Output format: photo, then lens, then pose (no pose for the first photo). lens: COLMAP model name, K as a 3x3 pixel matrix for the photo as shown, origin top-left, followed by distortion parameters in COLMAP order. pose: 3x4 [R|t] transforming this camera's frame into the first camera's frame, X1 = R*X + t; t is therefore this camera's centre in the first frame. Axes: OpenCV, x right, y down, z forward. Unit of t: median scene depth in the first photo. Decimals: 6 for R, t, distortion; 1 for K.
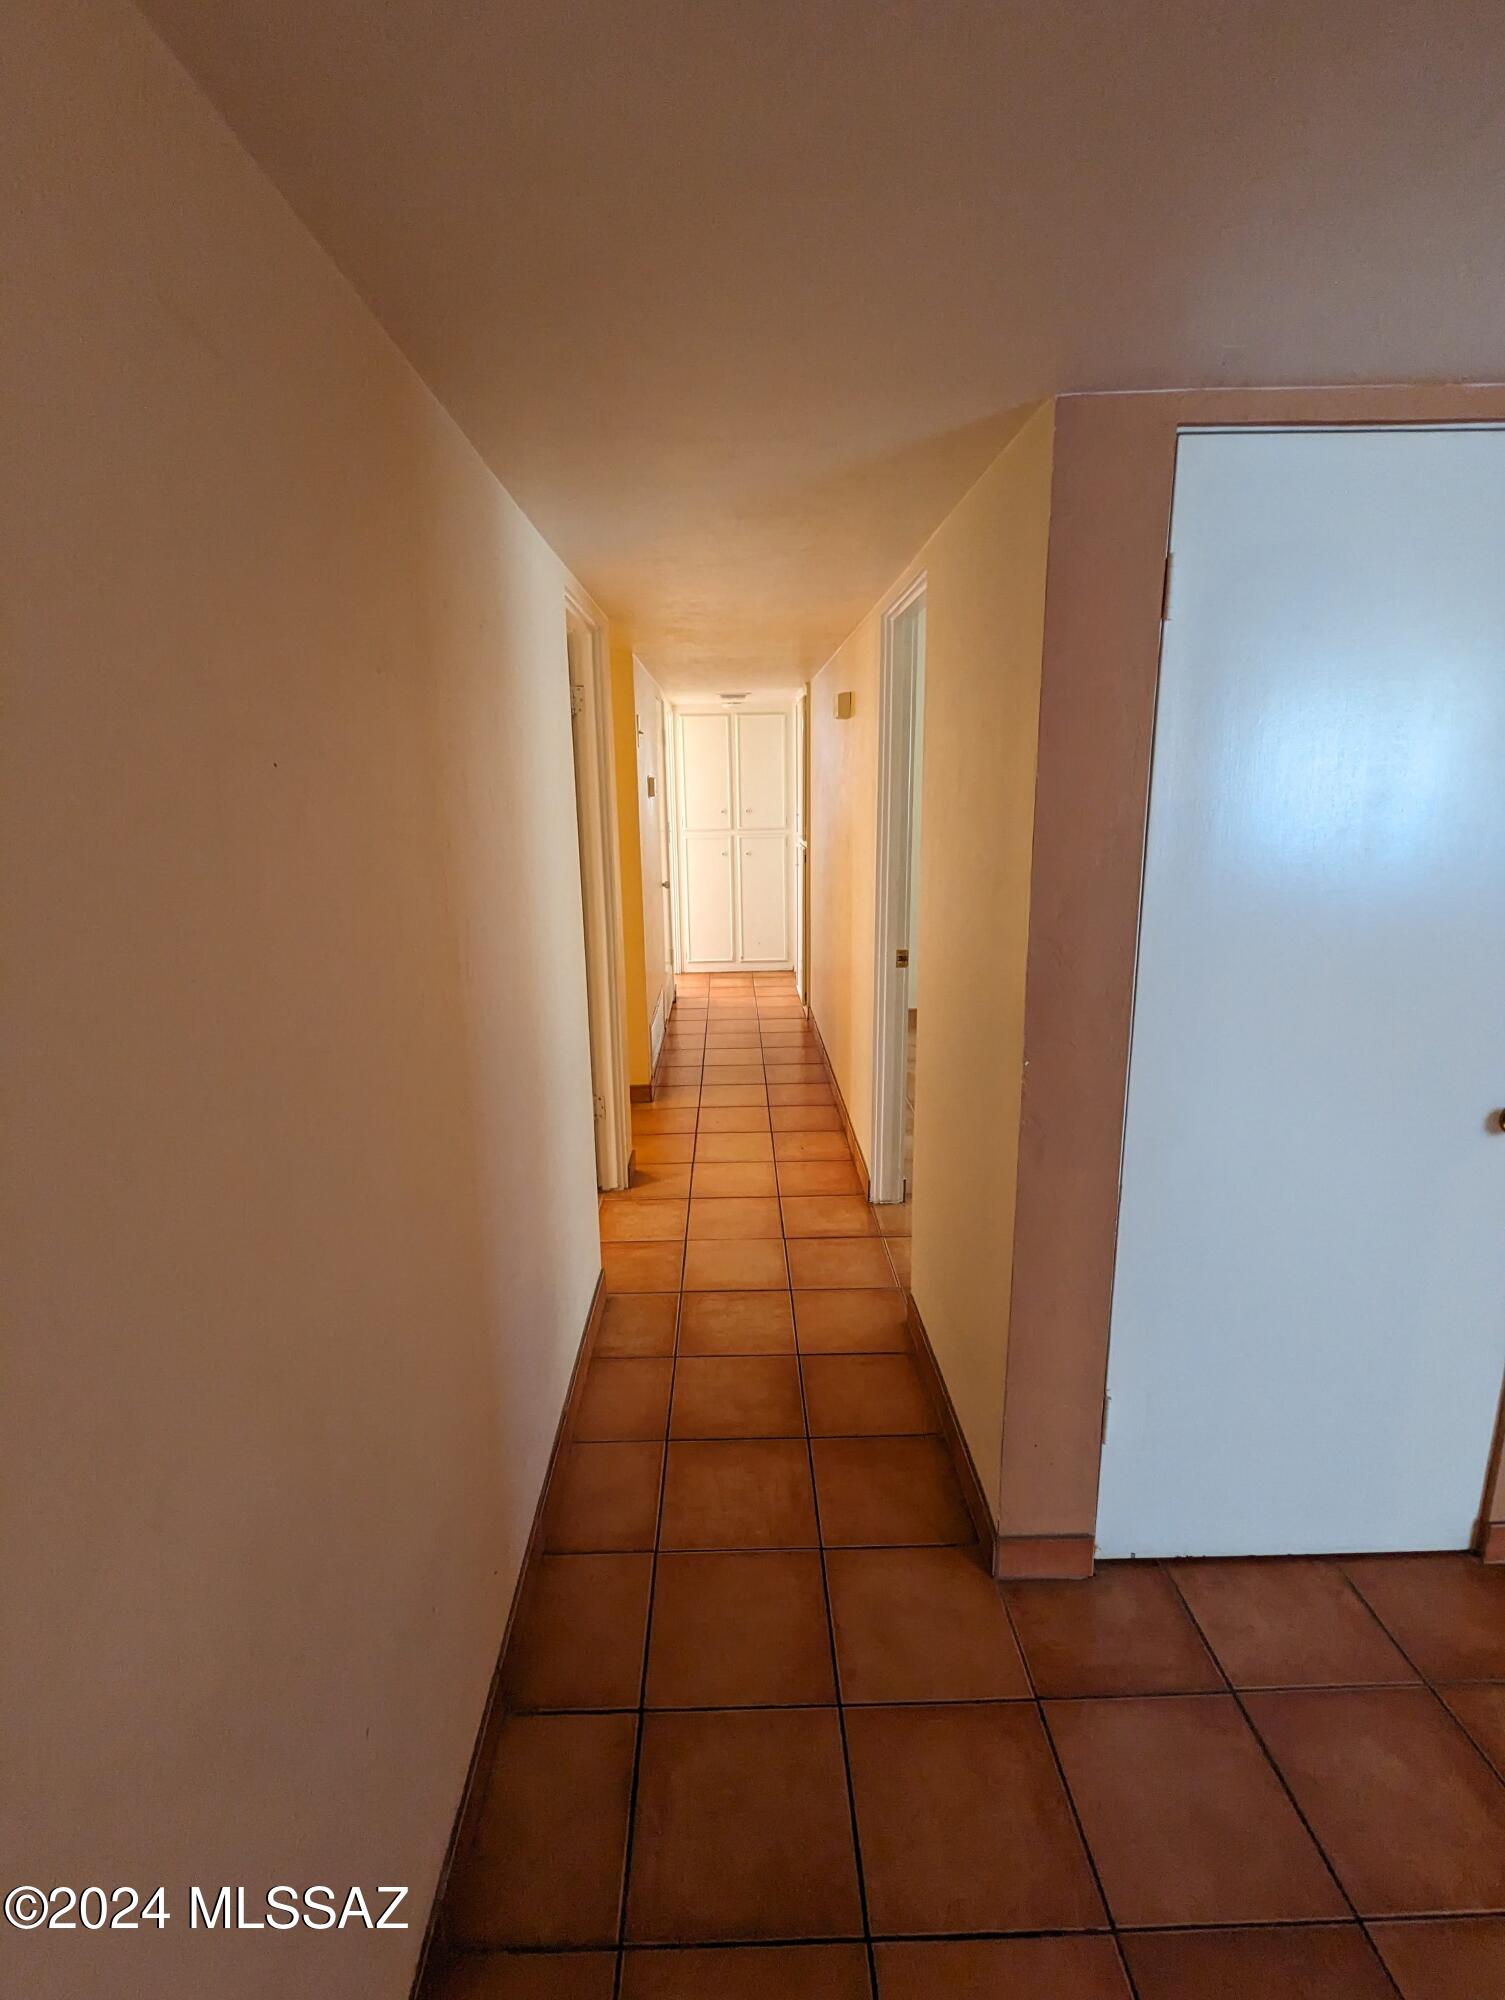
lens RADIAL K [[952.5, 0, 751.1], [0, 952.5, 995.4], [0, 0, 1]] dist [0.000455, -0.000305]
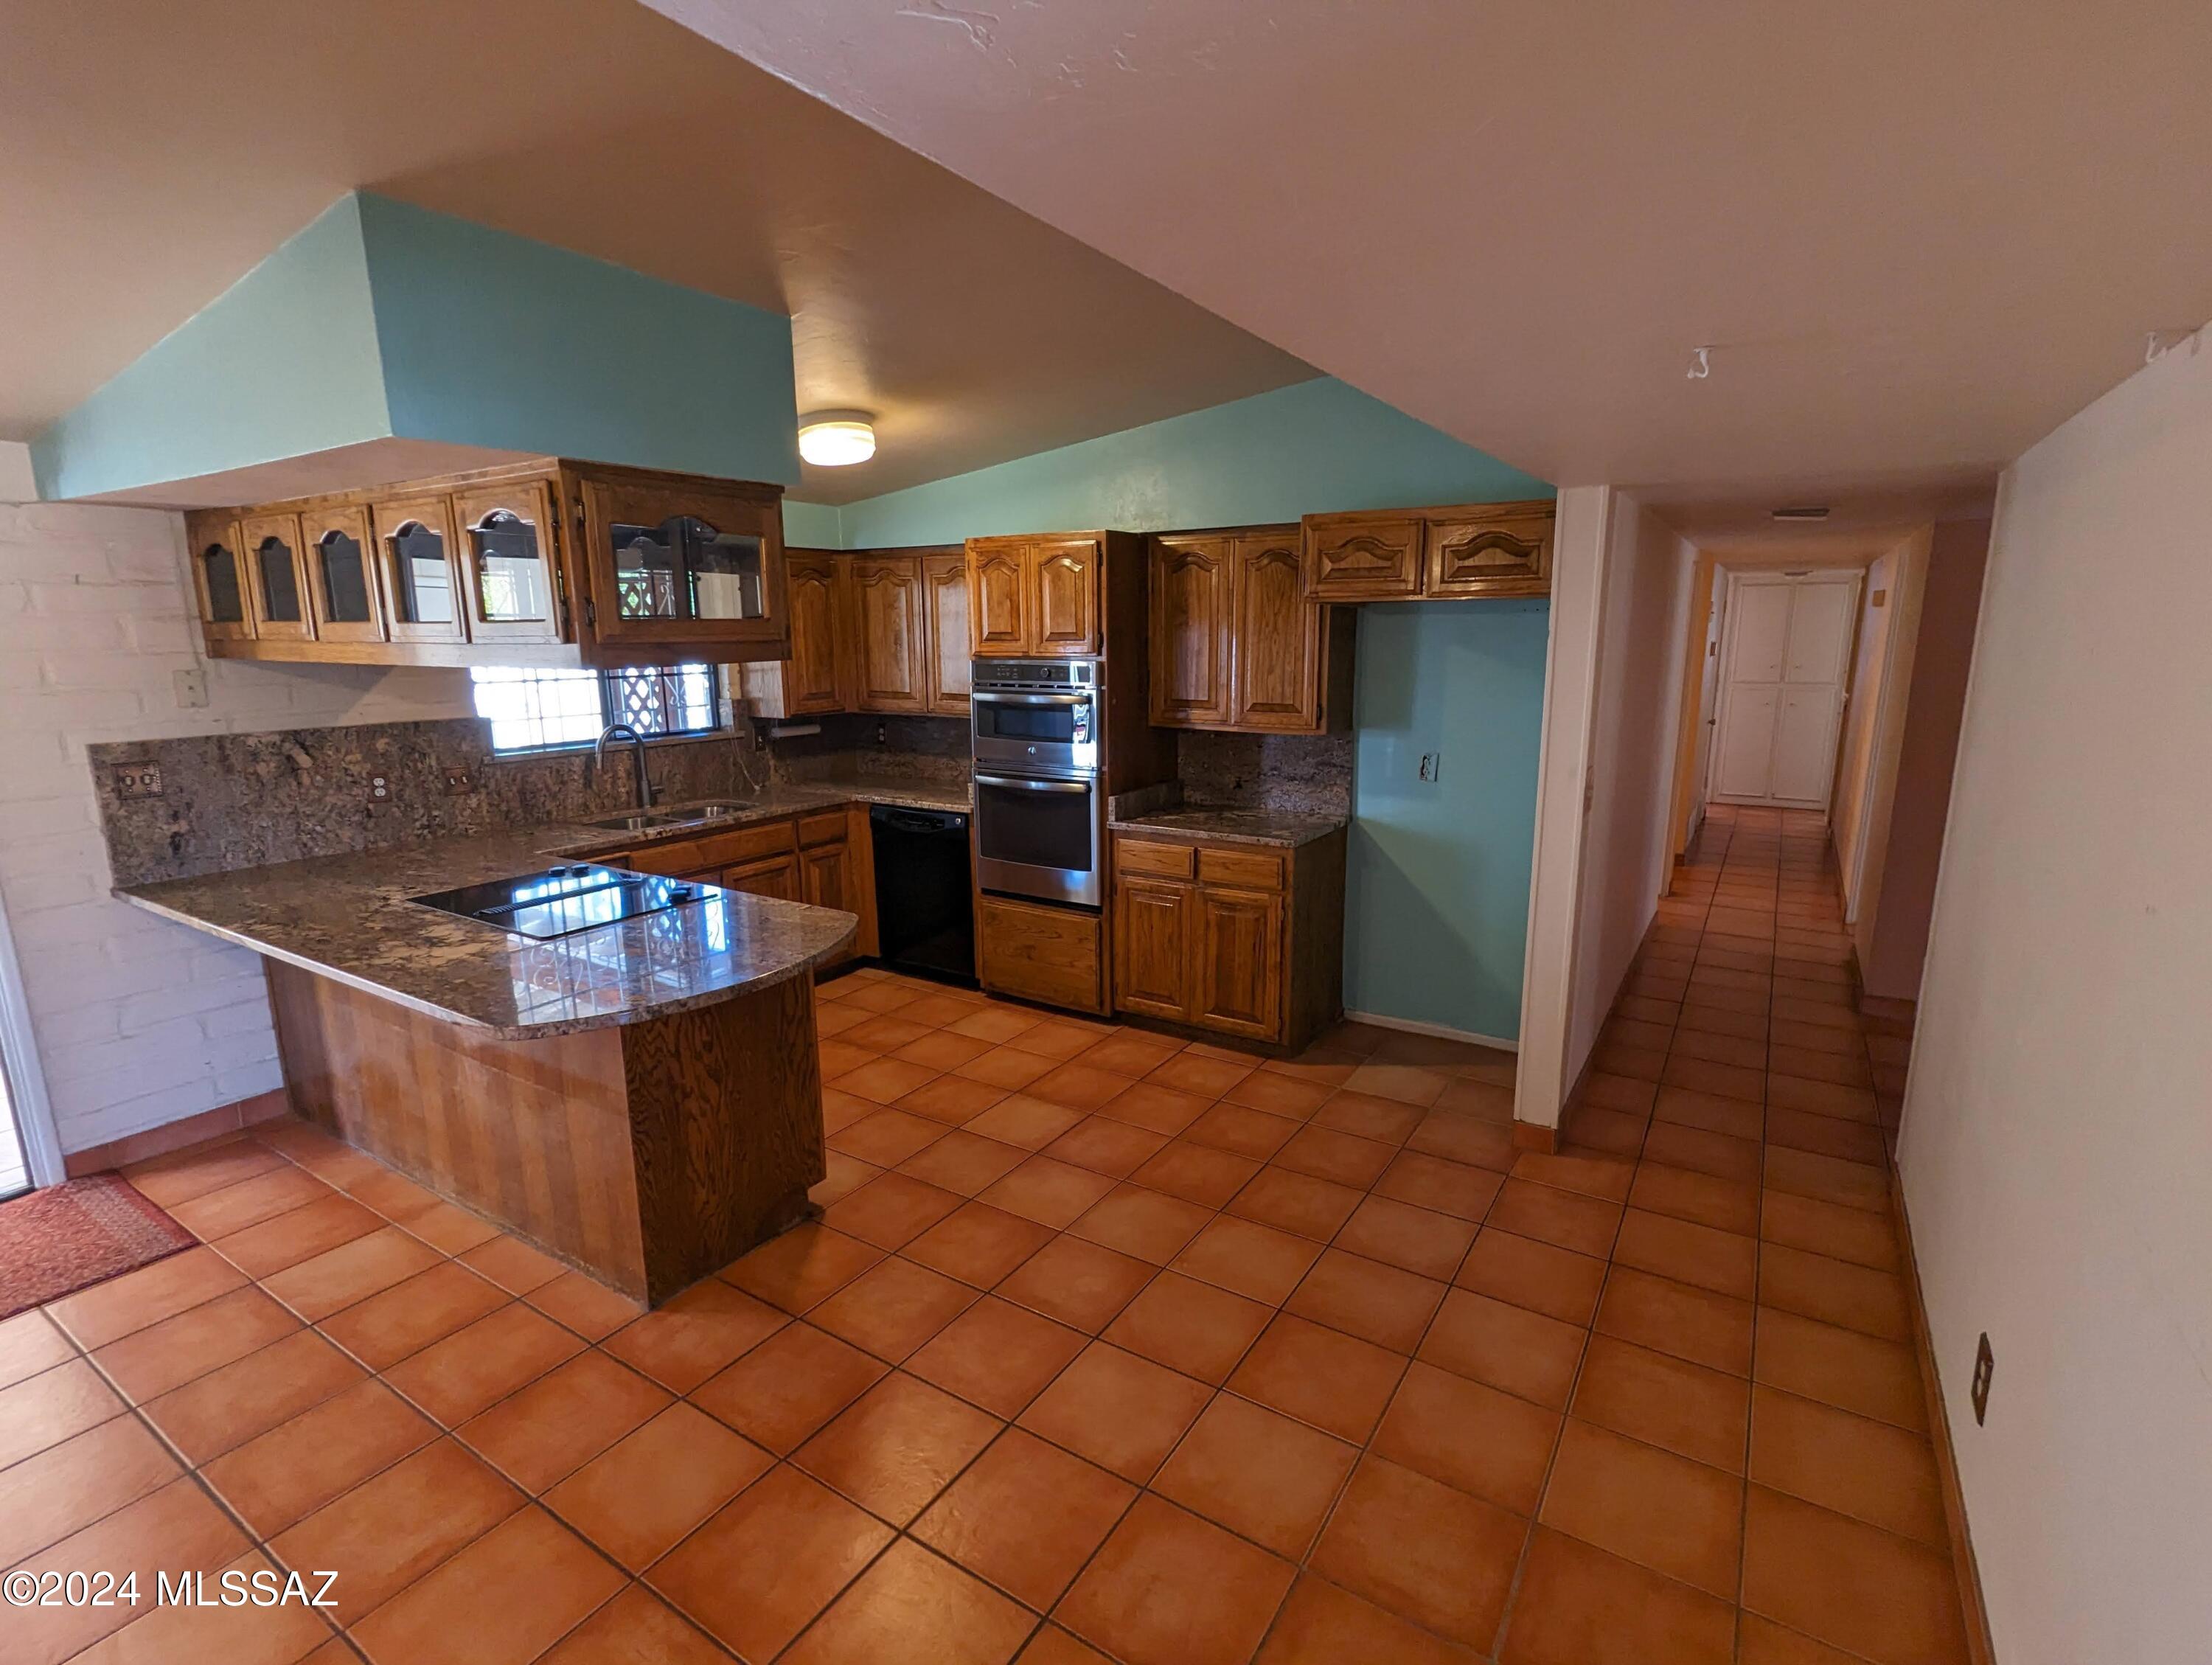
lens RADIAL K [[1053.4, 0, 1095.7], [0, 1053.4, 842.5], [0, 0, 1]] dist [0.000455, -0.000305]
pose [[0.826378, 0.124735, -0.549128, 0.027669], [-0.131297, 0.990961, 0.027510, 0.132845], [0.547596, 0.049365, 0.835286, -0.720274]]
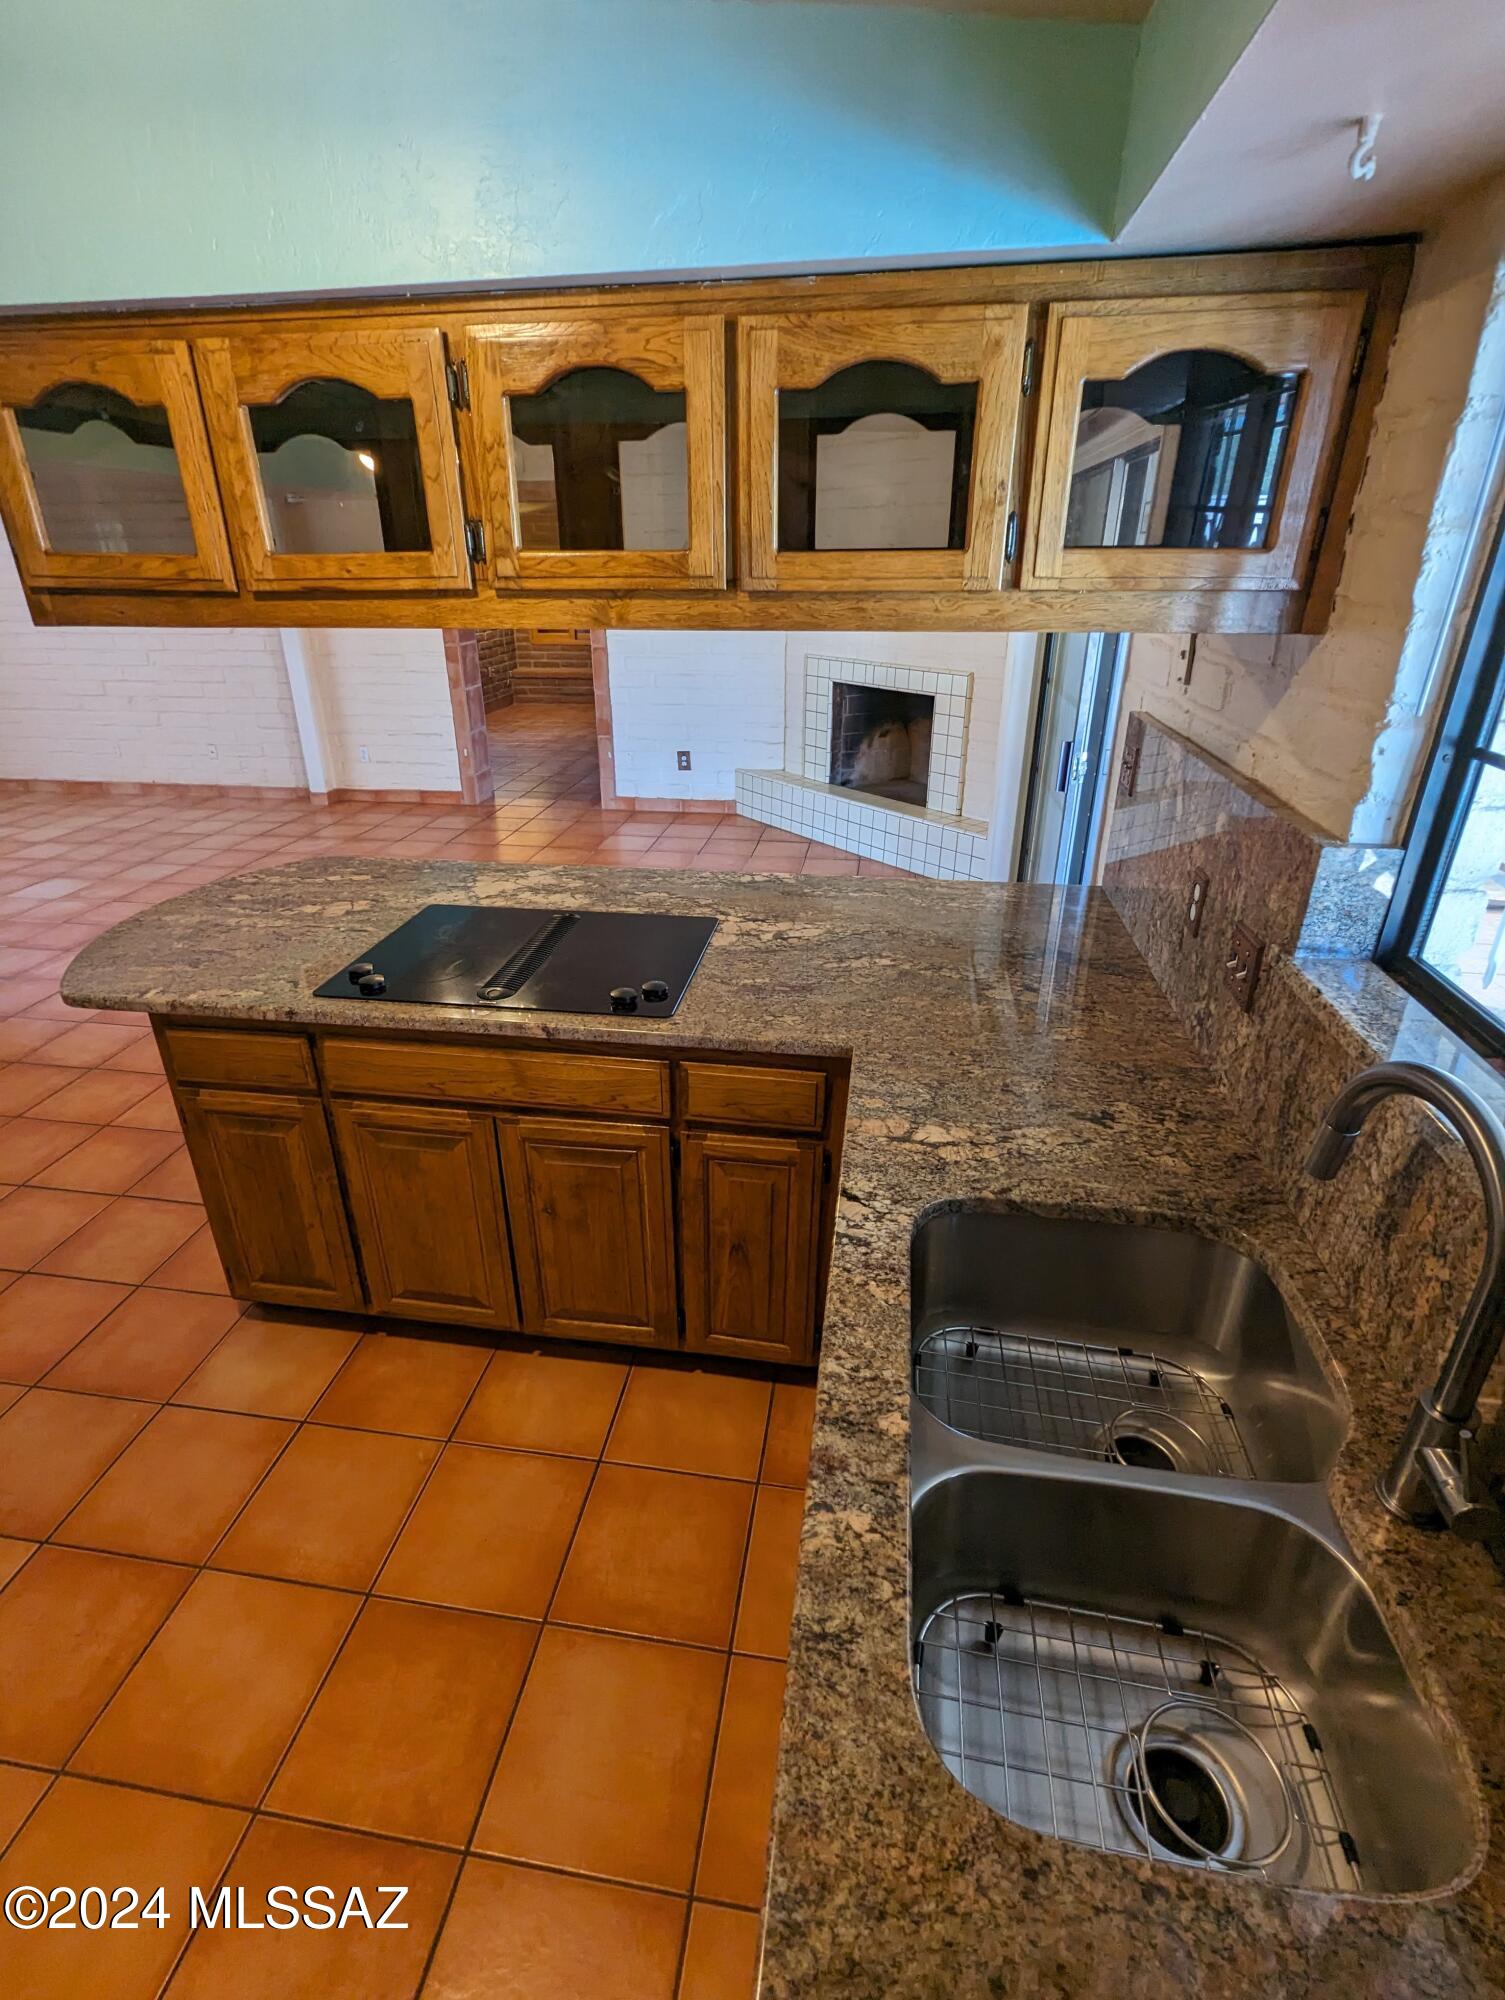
lens RADIAL K [[952.5, 0, 751.1], [0, 952.5, 993.7], [0, 0, 1]] dist [0.000455, -0.000305]
pose [[-0.985003, -0.052019, 0.164510, -0.647382], [0.058357, 0.796831, 0.601378, 0.007509], [-0.162370, 0.601959, -0.781845, -0.125062]]
